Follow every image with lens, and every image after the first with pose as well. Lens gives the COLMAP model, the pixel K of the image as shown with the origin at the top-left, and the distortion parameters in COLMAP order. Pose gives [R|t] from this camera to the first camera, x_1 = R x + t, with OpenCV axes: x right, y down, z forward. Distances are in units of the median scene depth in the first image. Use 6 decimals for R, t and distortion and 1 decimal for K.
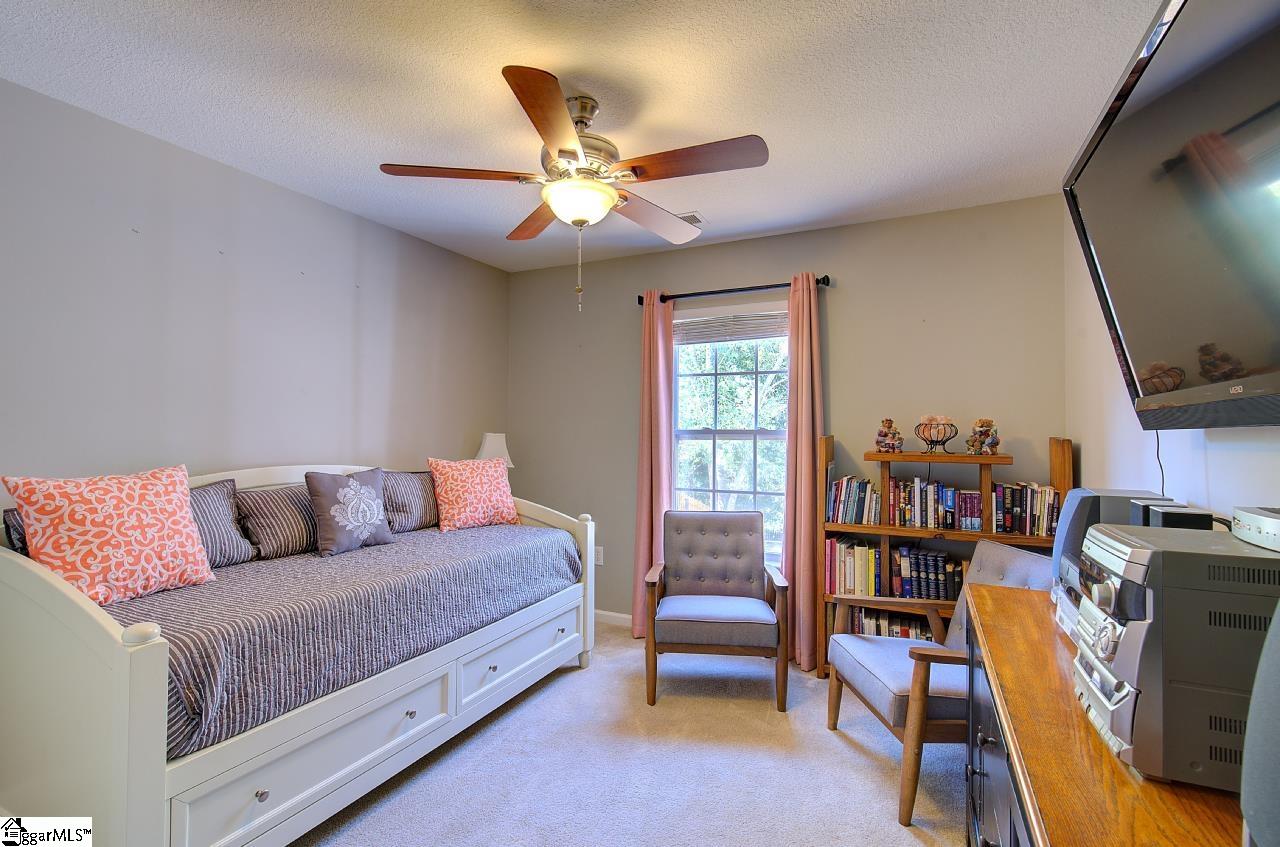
lens RADIAL K [[570.4, 0, 640.0], [0, 570.4, 423.5], [0, 0, 1]] dist [0.002100, 0.000184]
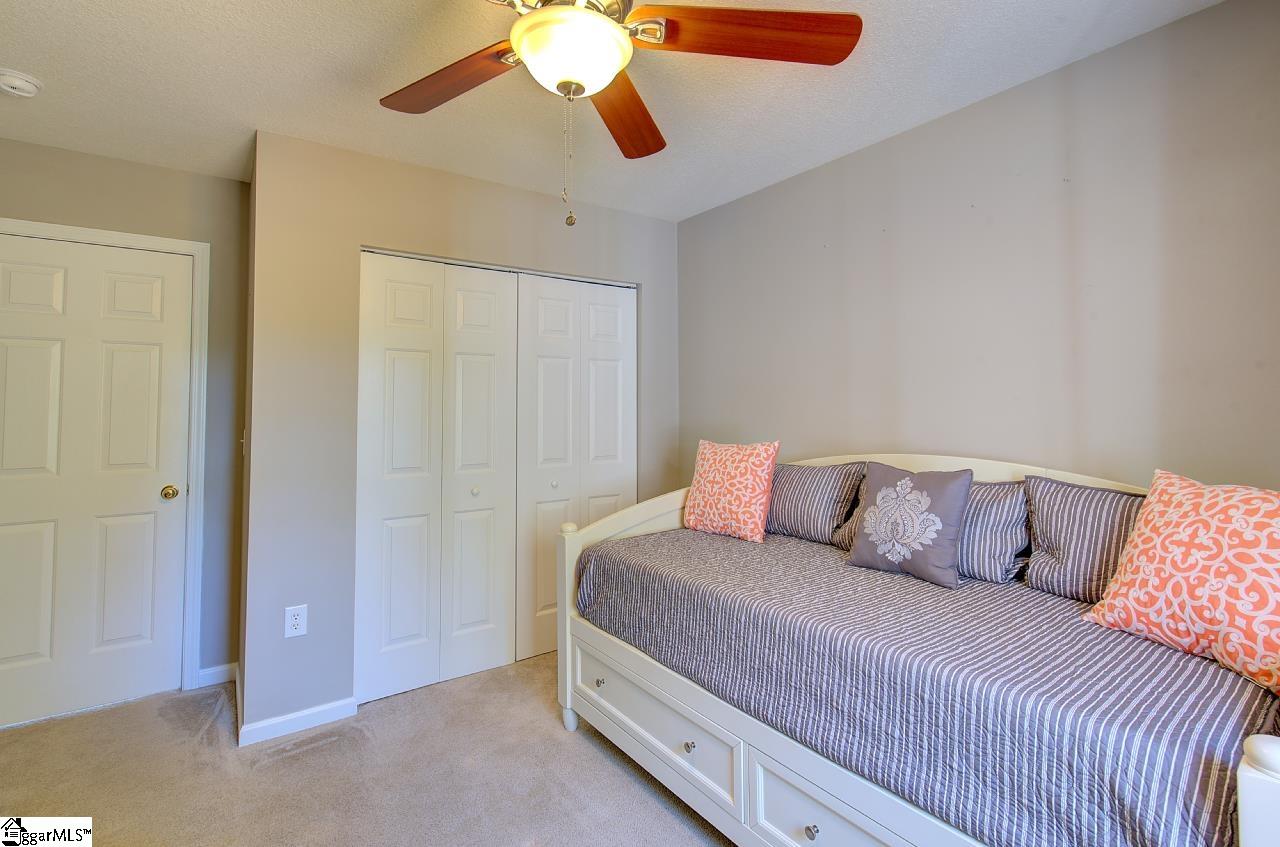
lens RADIAL K [[570.4, 0, 640.0], [0, 570.4, 423.5], [0, 0, 1]] dist [0.002100, 0.000184]
pose [[-0.453370, -0.016097, -0.891177, 0.280225], [-0.018083, 0.999797, -0.008860, 0.038022], [0.891139, 0.012099, -0.453569, 0.971692]]
